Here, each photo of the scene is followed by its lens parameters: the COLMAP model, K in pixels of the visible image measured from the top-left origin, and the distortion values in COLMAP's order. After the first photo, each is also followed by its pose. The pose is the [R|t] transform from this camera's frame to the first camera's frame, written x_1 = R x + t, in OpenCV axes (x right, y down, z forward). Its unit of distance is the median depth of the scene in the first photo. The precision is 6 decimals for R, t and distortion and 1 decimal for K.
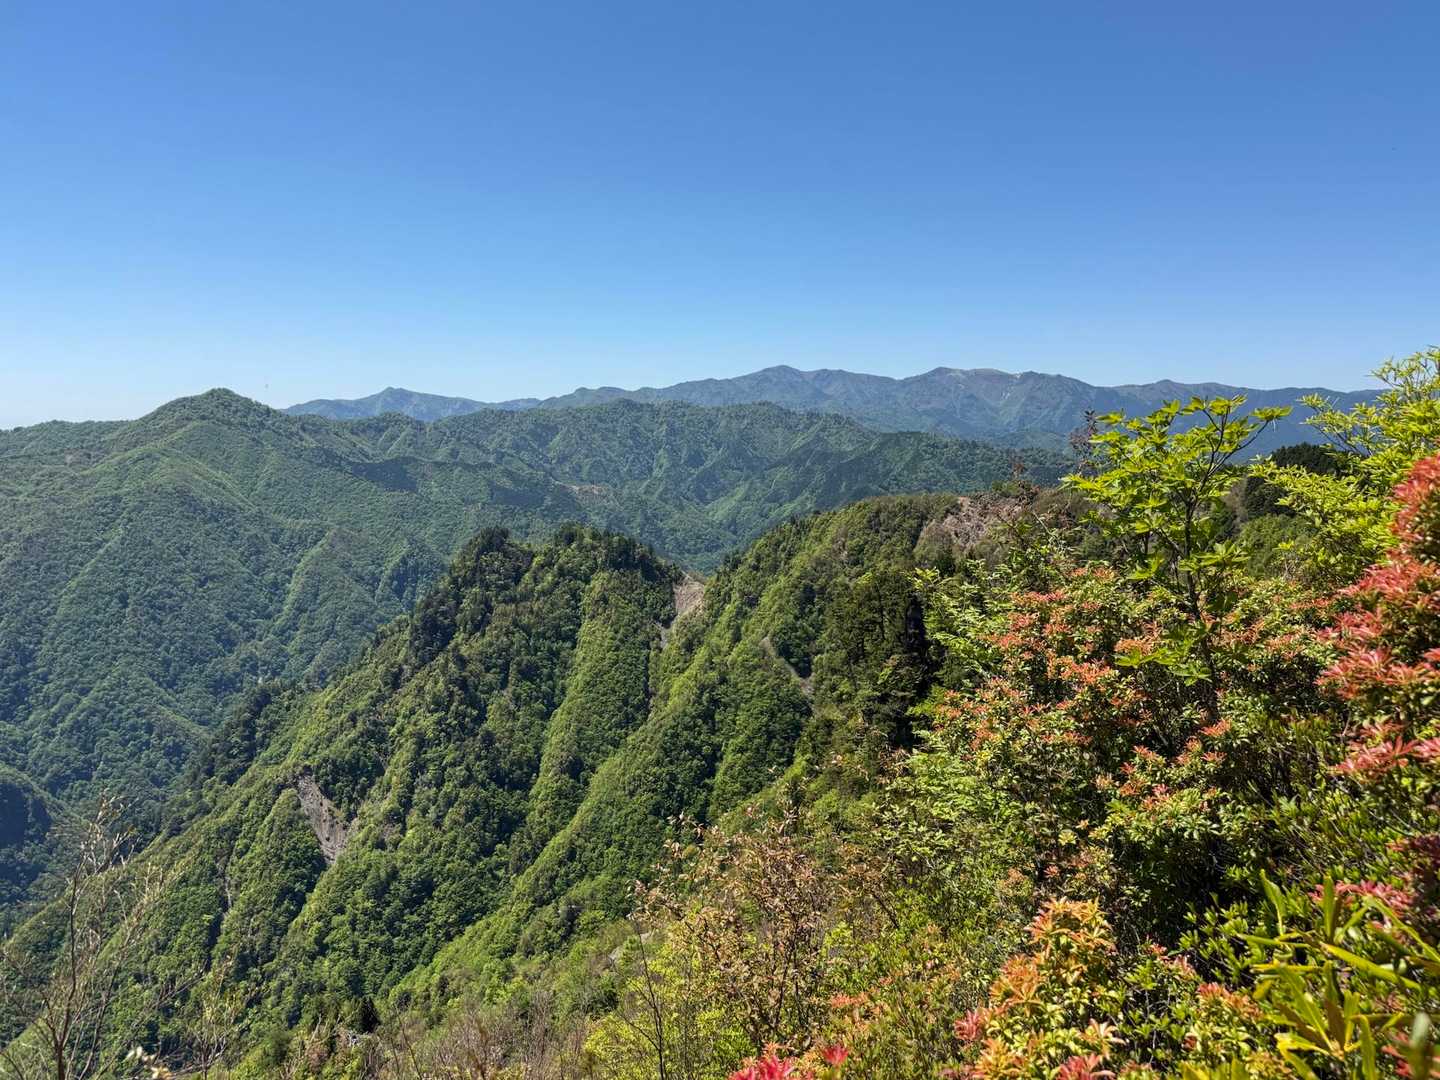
lens RADIAL K [[1015.2, 0, 696.3], [0, 1015.2, 524.1], [0, 0, 1]] dist [0.116636, -0.195535]
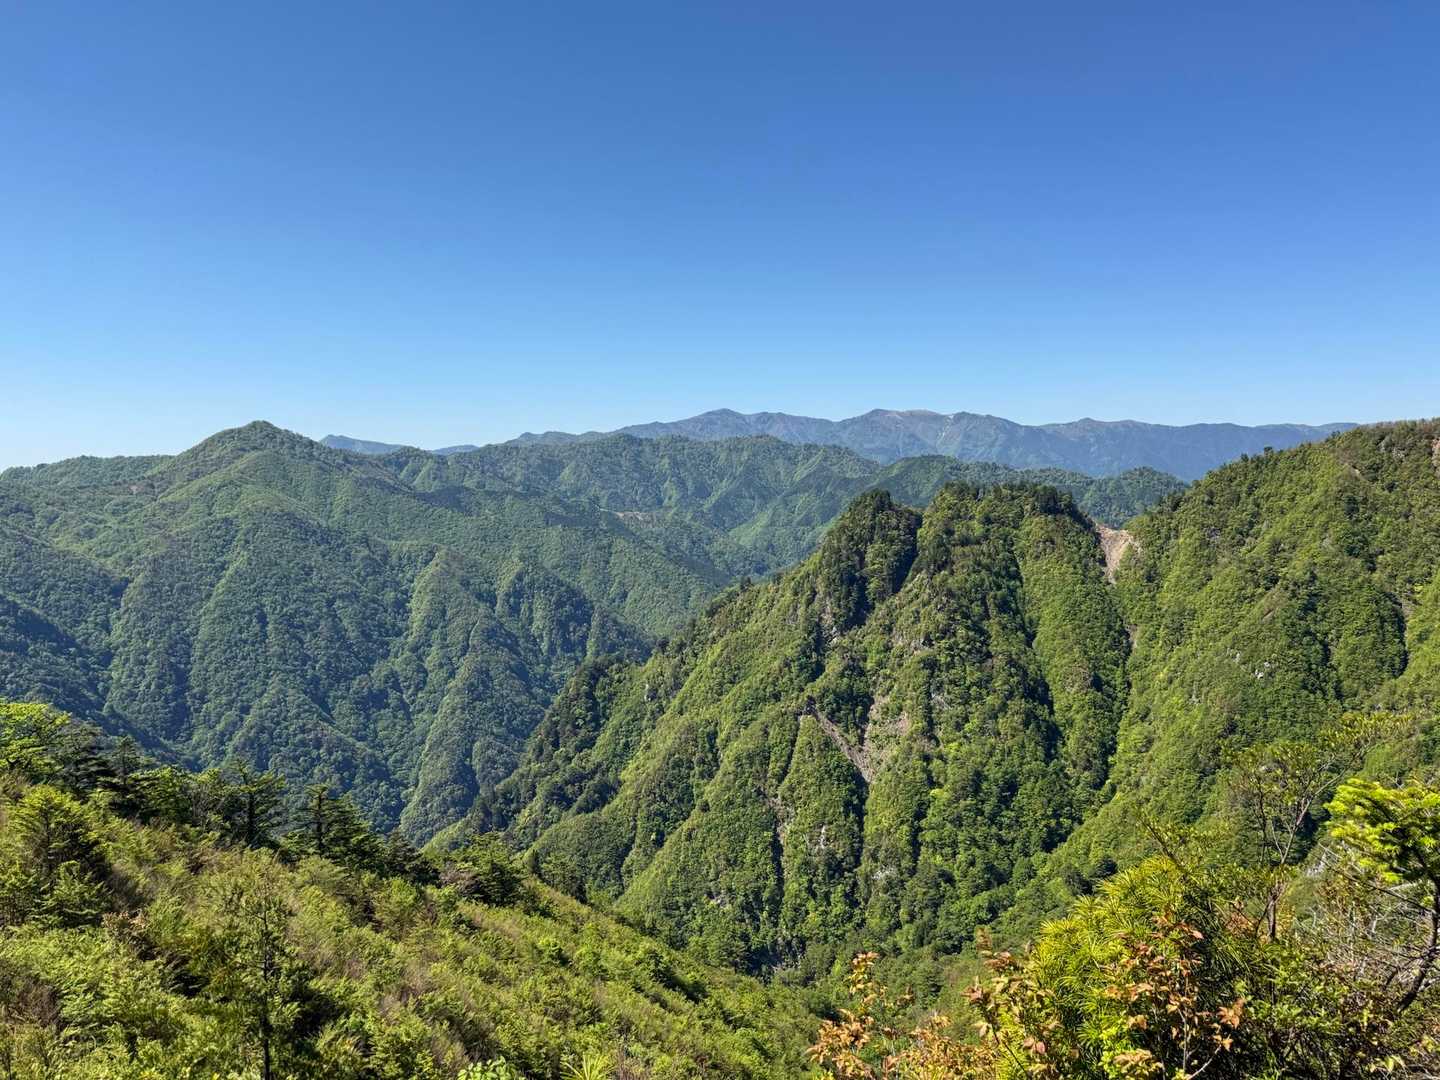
lens RADIAL K [[1015.2, 0, 696.3], [0, 1015.2, 524.1], [0, 0, 1]] dist [0.116636, -0.195535]
pose [[0.995435, -0.022221, 0.092816, -0.198451], [0.026715, 0.998516, -0.047460, 0.034648], [-0.091624, 0.049723, 0.994551, -0.017315]]
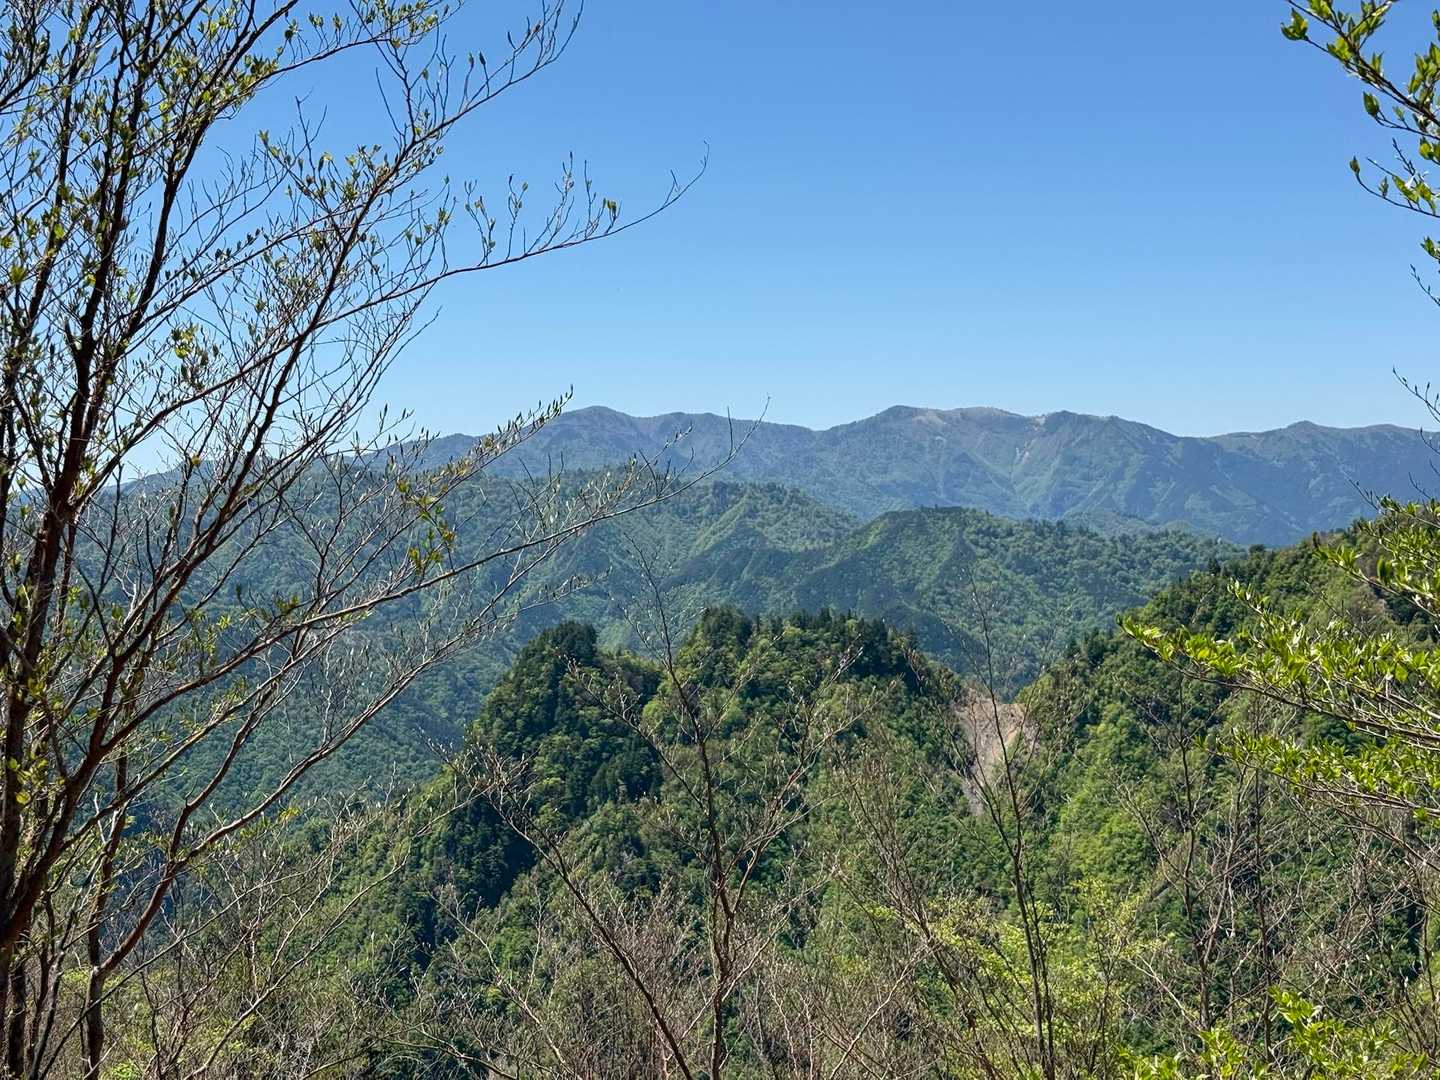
lens RADIAL K [[2033.0, 0, 720.0], [0, 2033.0, 540.0], [0, 0, 1]] dist [0.174190, -0.010503]
pose [[0.985948, -0.027603, 0.164758, -0.120705], [0.042775, 0.995089, -0.089266, 0.023793], [-0.161485, 0.095060, 0.982286, -0.026666]]
